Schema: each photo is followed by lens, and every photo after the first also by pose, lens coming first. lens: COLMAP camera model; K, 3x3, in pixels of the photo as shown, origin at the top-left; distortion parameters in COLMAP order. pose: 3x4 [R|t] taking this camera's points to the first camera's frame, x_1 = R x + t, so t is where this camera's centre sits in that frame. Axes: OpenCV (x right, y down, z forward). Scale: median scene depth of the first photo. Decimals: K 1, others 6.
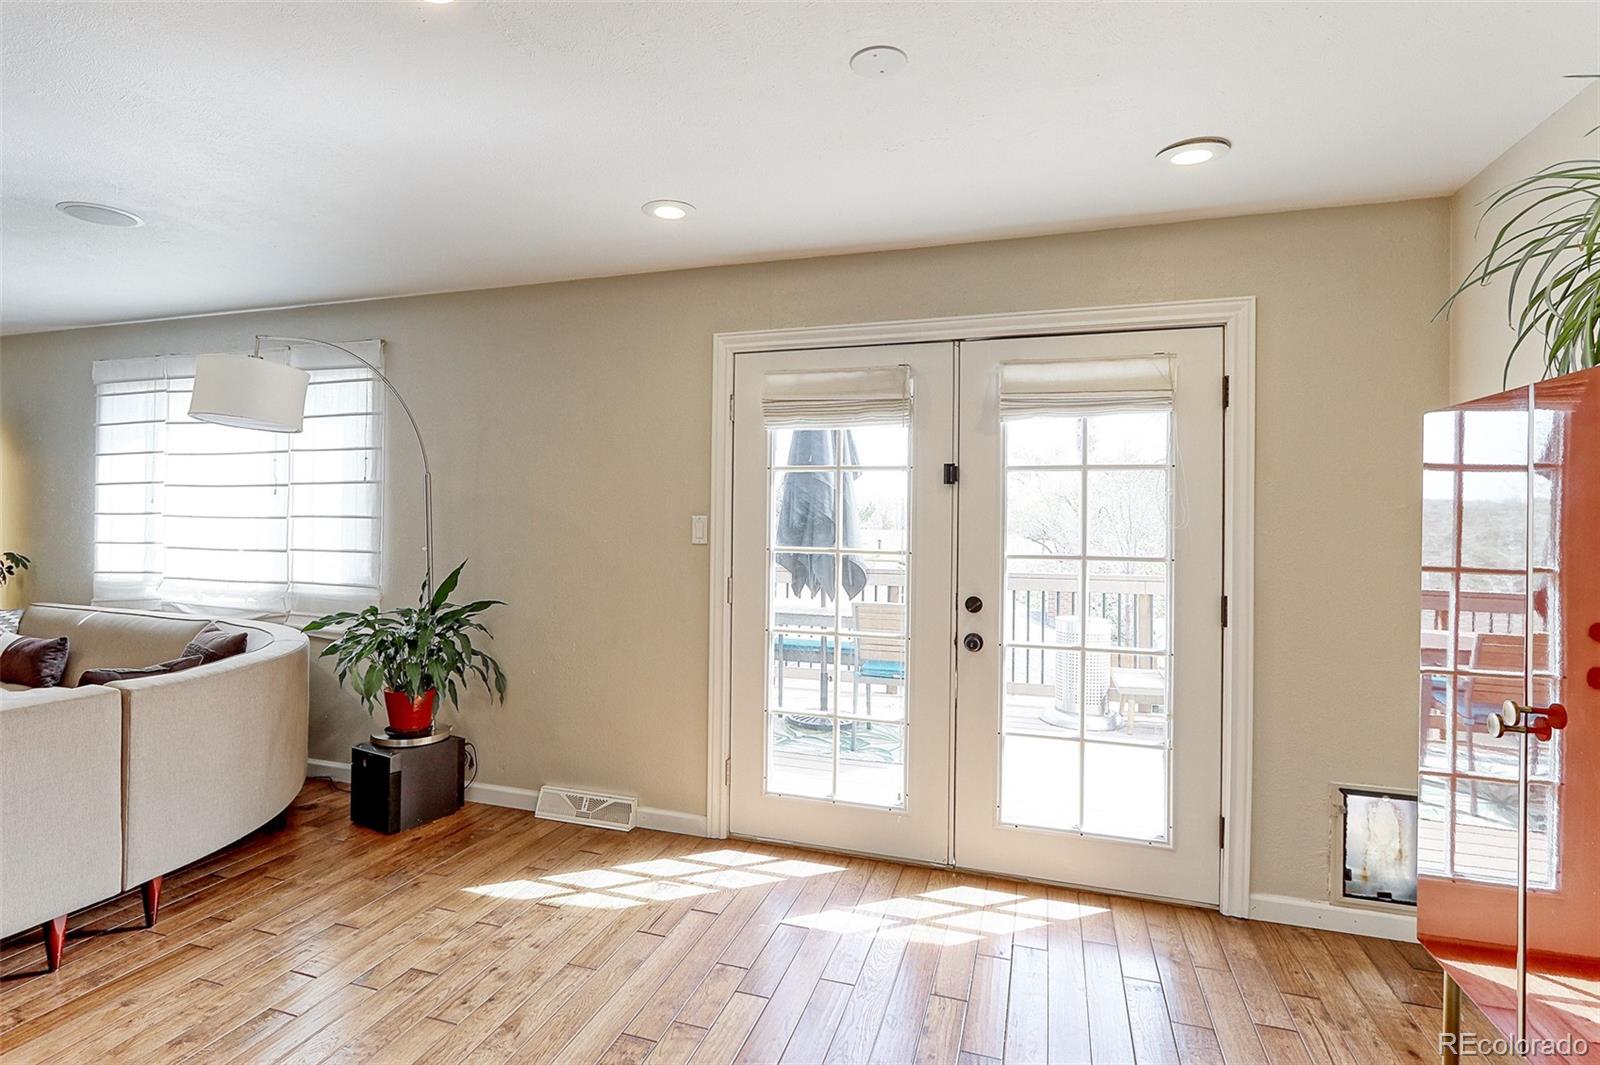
lens RADIAL K [[804.6, 0, 791.5], [0, 804.6, 519.0], [0, 0, 1]] dist [-0.002047, 0.001893]
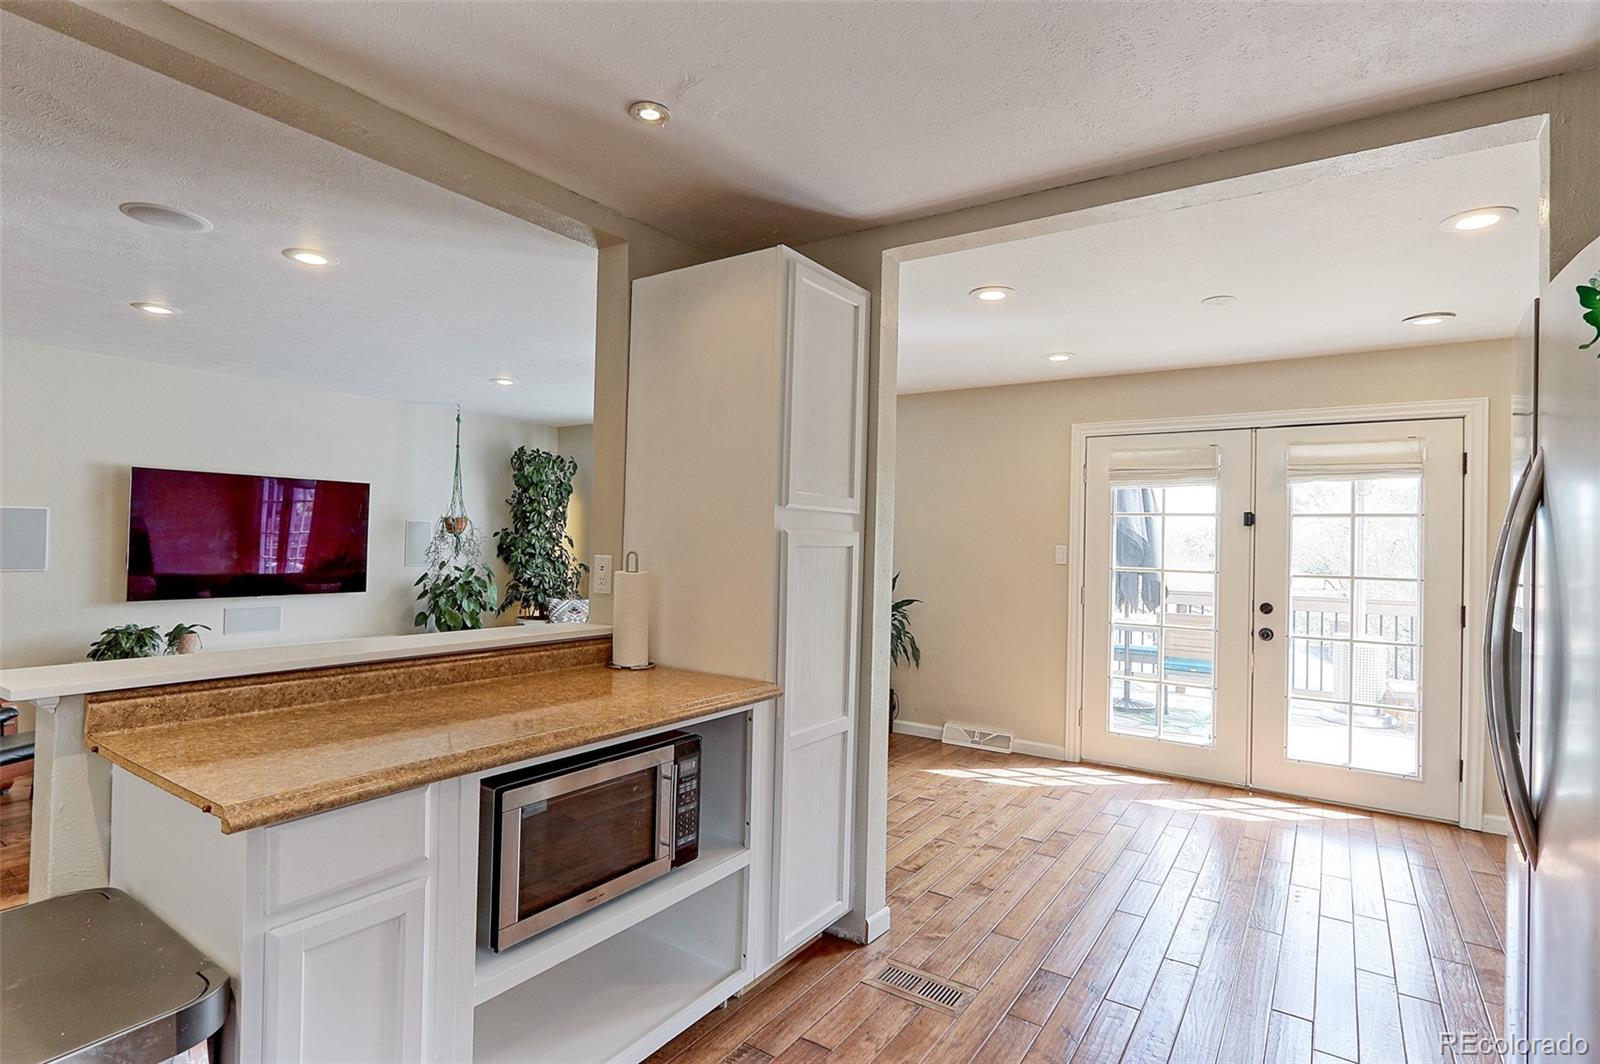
lens RADIAL K [[804.6, 0, 806.0], [0, 804.6, 536.3], [0, 0, 1]] dist [-0.002047, 0.001893]
pose [[0.963585, 0.007840, -0.267287, -0.190209], [-0.011243, 0.999874, -0.011207, 0.000789], [0.267165, 0.013804, 0.963552, -0.632982]]
